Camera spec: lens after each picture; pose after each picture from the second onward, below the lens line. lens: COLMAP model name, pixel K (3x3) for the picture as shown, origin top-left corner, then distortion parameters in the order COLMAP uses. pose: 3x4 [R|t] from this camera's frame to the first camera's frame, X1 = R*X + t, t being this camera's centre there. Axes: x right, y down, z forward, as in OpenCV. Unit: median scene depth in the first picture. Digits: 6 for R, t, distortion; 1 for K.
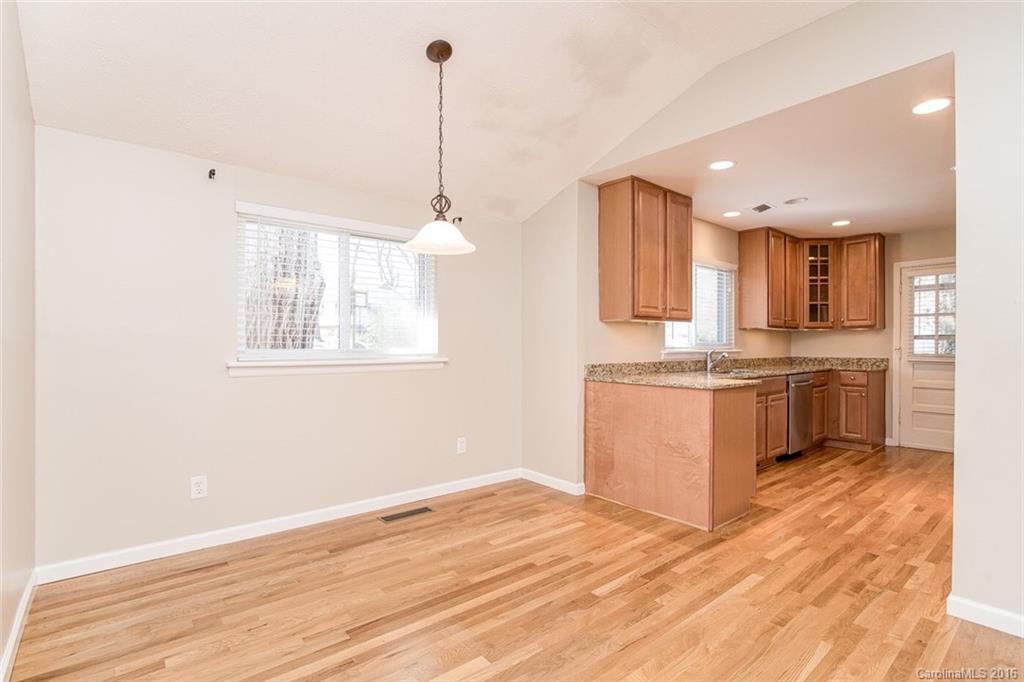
lens RADIAL K [[473.0, 0, 495.7], [0, 473.0, 344.4], [0, 0, 1]] dist [-0.015242, -0.000089]
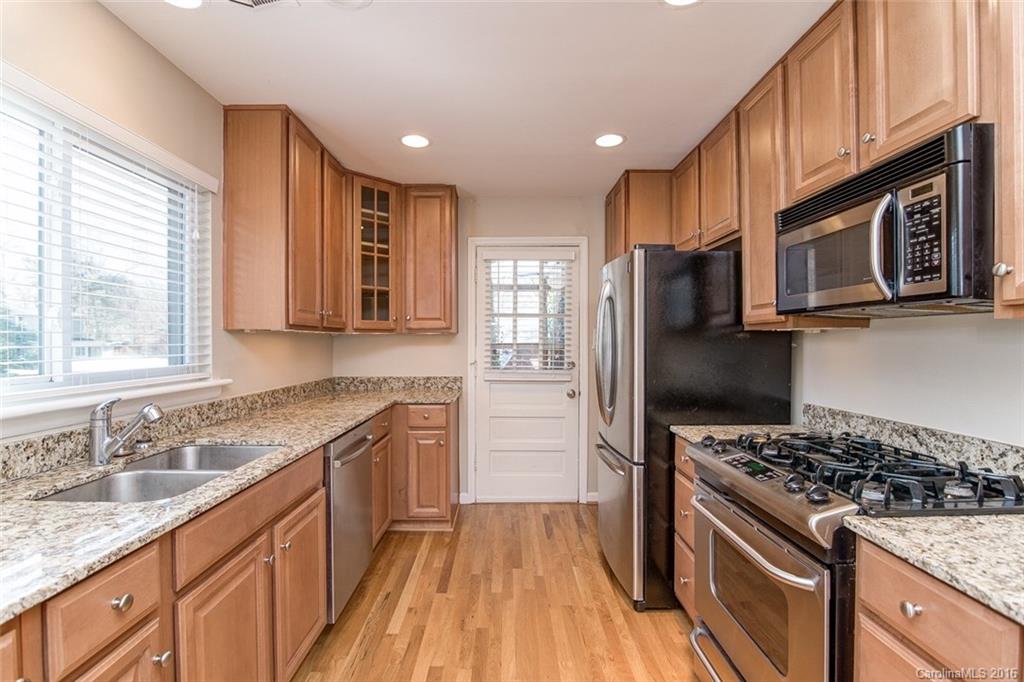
lens RADIAL K [[473.0, 0, 495.7], [0, 473.0, 344.4], [0, 0, 1]] dist [-0.015242, -0.000089]
pose [[0.627377, -0.007925, 0.778675, 0.464208], [0.000609, 0.999953, 0.009686, -0.033645], [-0.778715, -0.005603, 0.627353, 0.738105]]
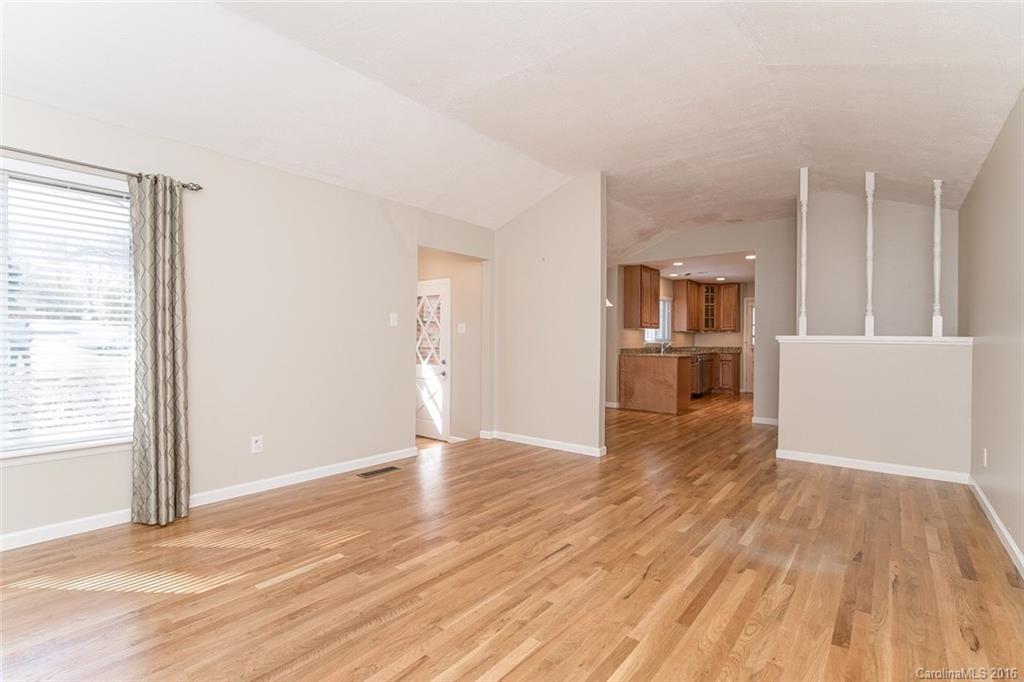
lens RADIAL K [[473.0, 0, 495.7], [0, 473.0, 344.4], [0, 0, 1]] dist [-0.015242, -0.000089]
pose [[0.978231, -0.001168, 0.207517, -0.809324], [-0.001302, 0.999930, 0.011765, -0.002291], [-0.207517, -0.011779, 0.978161, -1.005656]]
